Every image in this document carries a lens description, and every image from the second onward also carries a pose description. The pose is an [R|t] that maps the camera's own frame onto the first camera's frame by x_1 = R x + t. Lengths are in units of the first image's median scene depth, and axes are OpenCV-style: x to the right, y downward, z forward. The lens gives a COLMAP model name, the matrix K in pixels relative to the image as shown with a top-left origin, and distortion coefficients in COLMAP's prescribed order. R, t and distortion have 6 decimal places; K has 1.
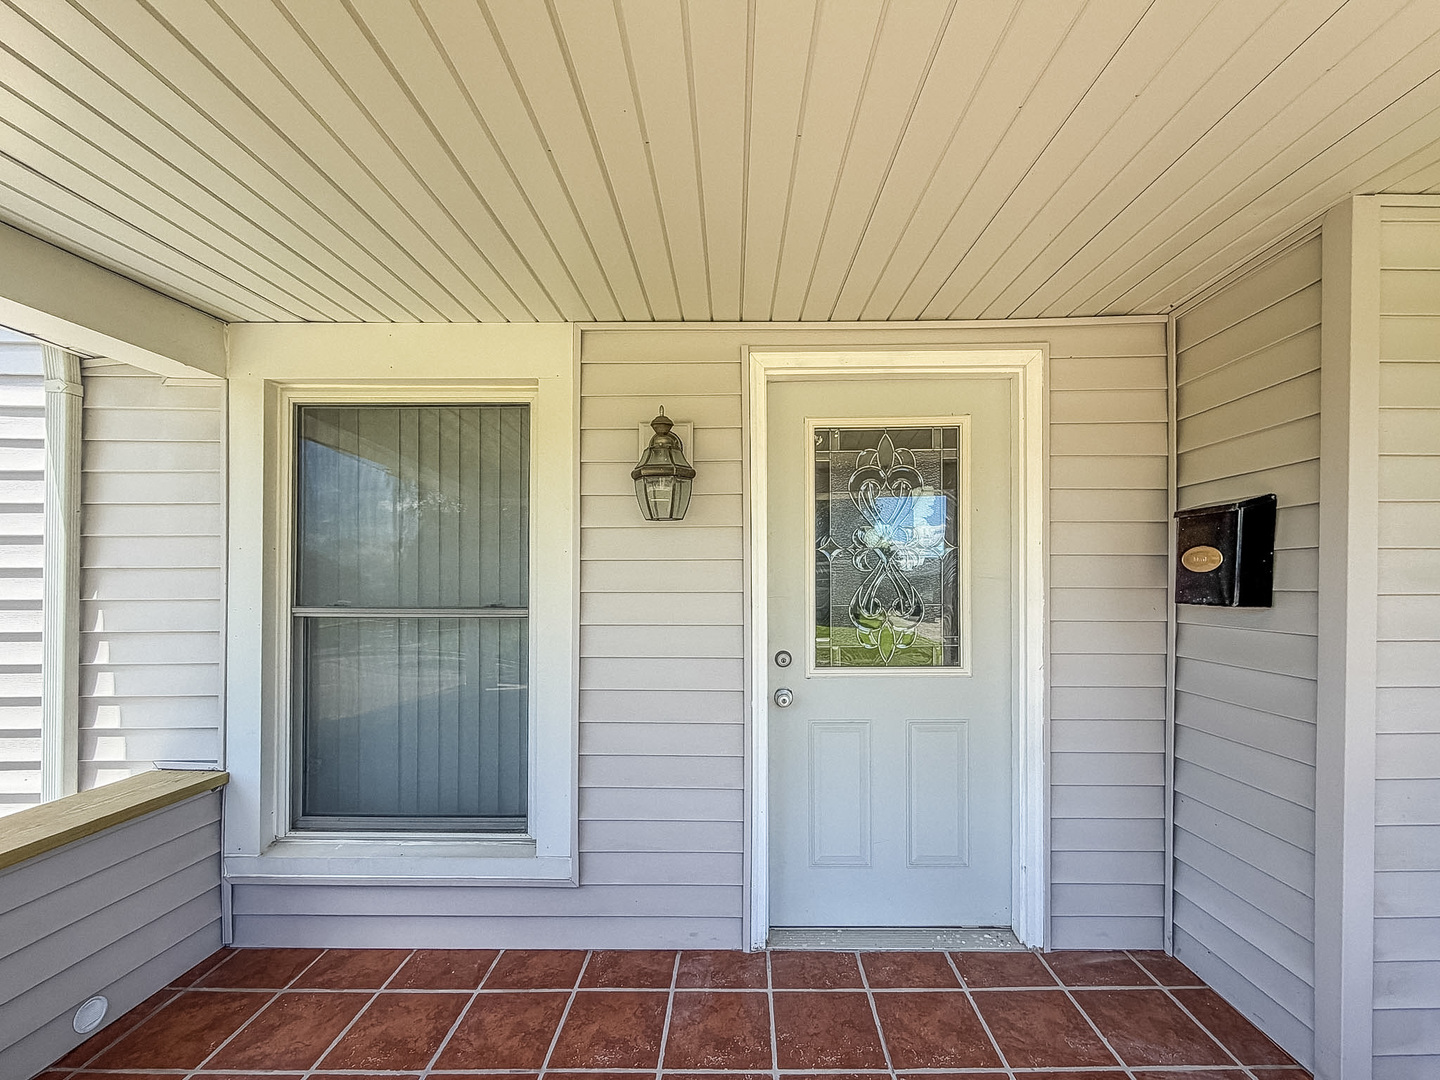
lens RADIAL K [[631.5, 0, 748.2], [0, 631.5, 592.2], [0, 0, 1]] dist [0.002148, -0.000356]
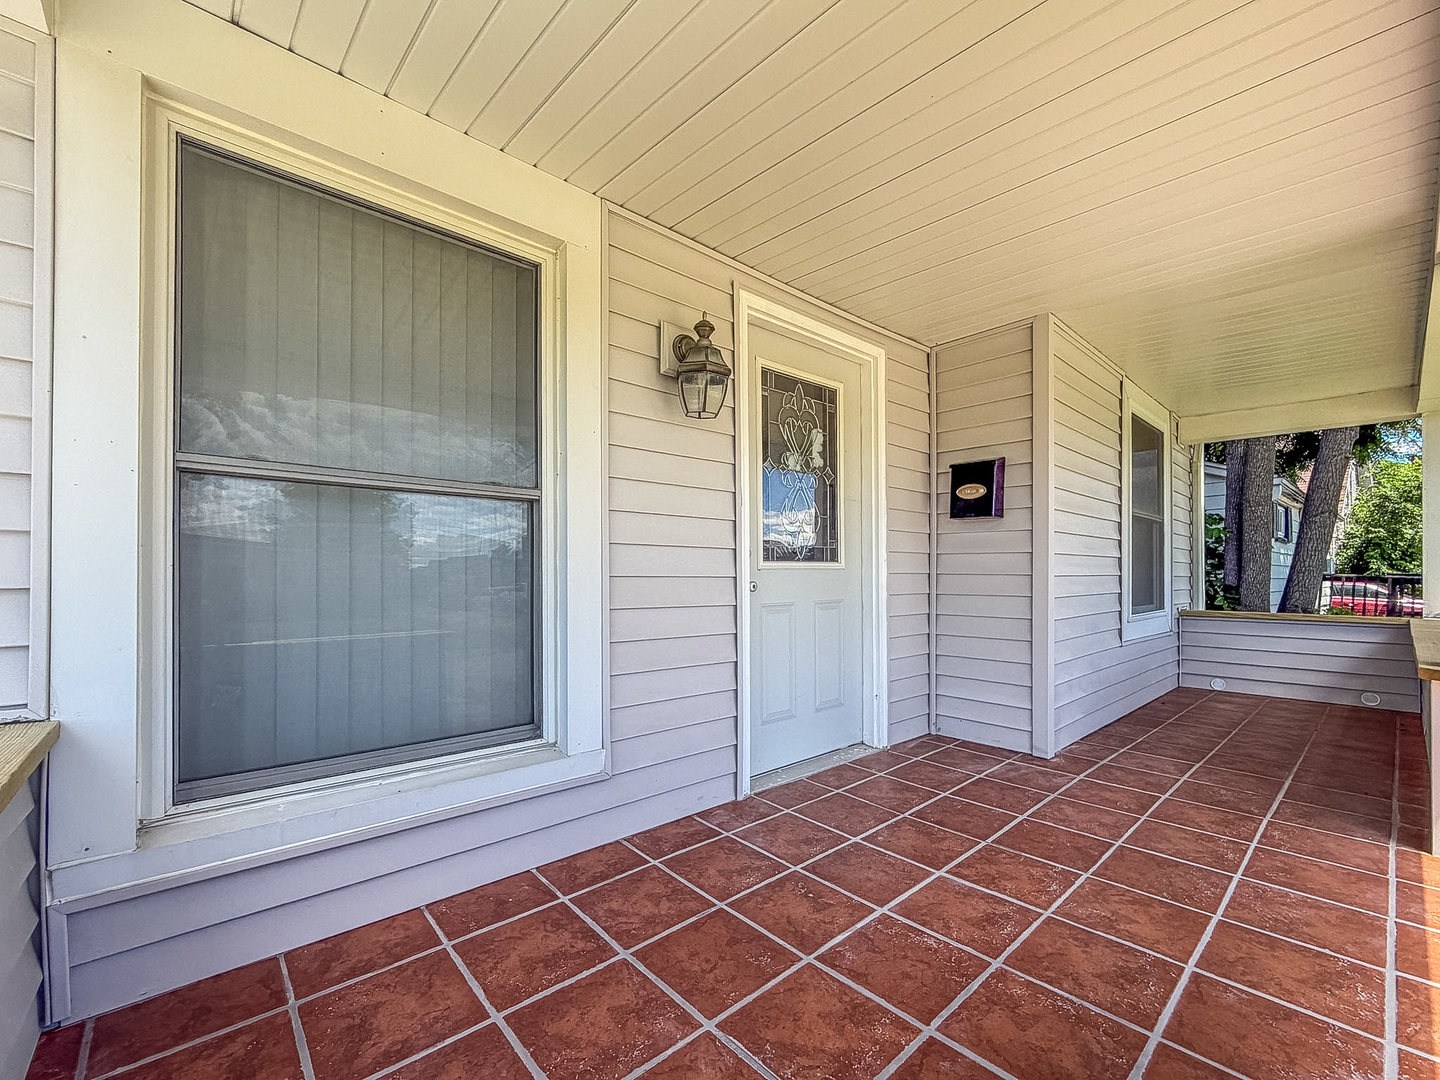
lens RADIAL K [[597.7, 0, 768.4], [0, 597.7, 569.7], [0, 0, 1]] dist [0.000549, 0.000165]
pose [[0.722072, 0.003096, 0.691811, -0.725394], [0.004538, 0.999947, -0.009212, 0.154511], [-0.691803, 0.009792, 0.722020, 0.163025]]
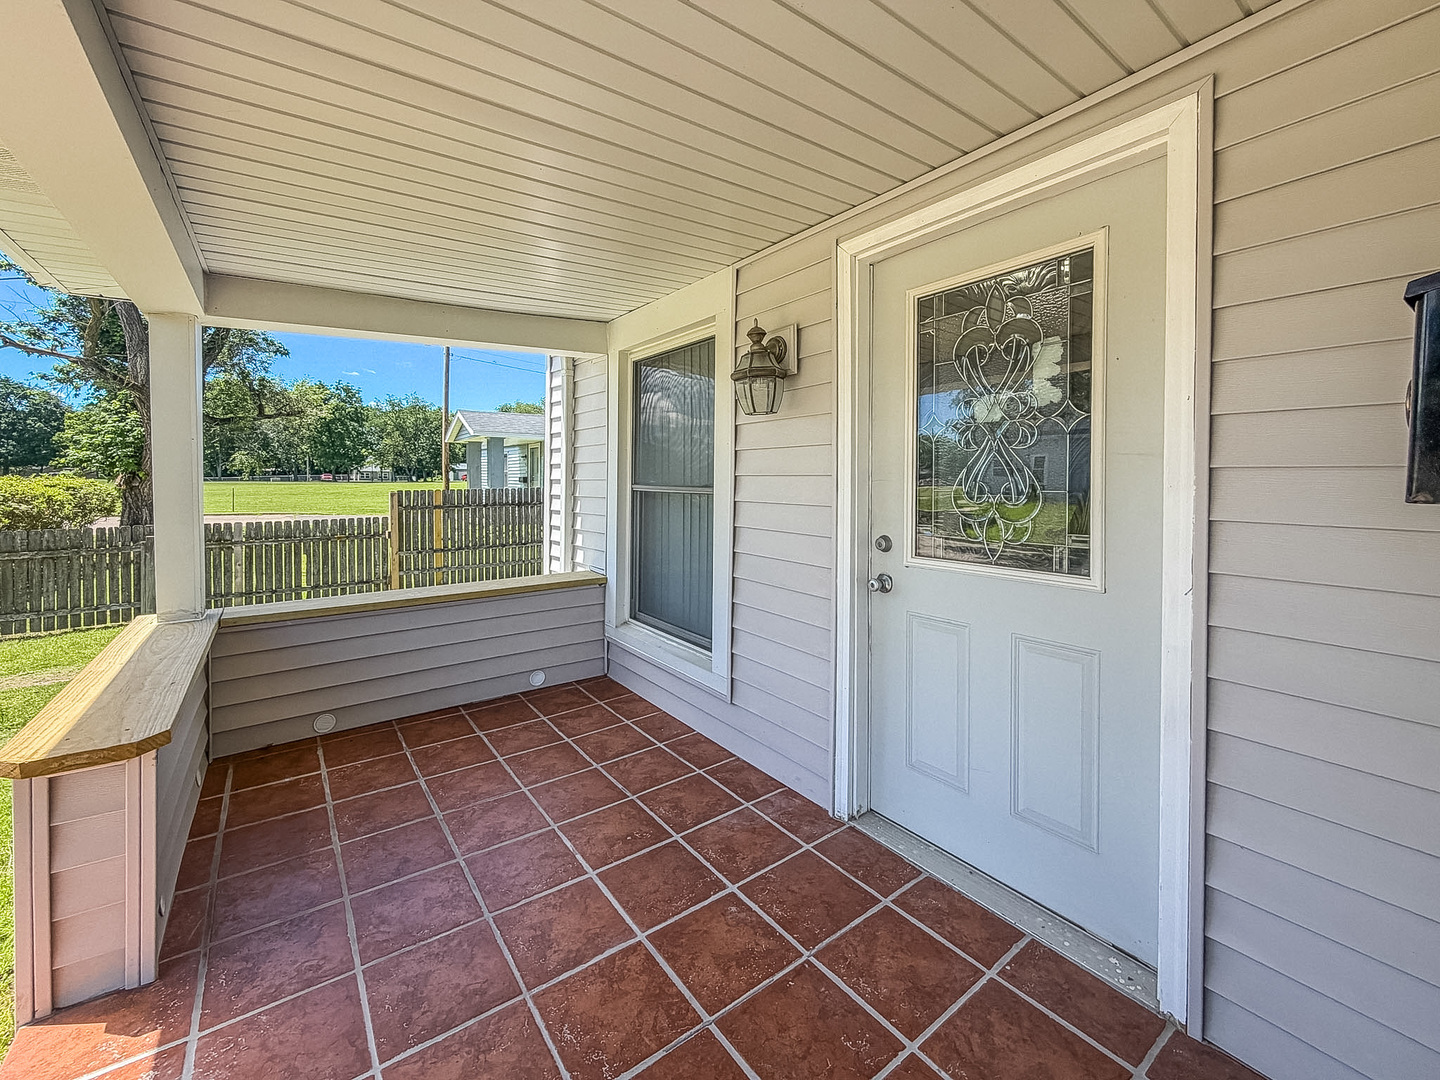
lens RADIAL K [[595.9, 0, 691.6], [0, 595.9, 486.0], [0, 0, 1]] dist [0.000384, 0.000125]
pose [[0.570505, 0.013954, -0.821175, 0.671747], [-0.005175, 0.999897, 0.013396, 0.006523], [0.821278, -0.003393, 0.570519, 0.240330]]
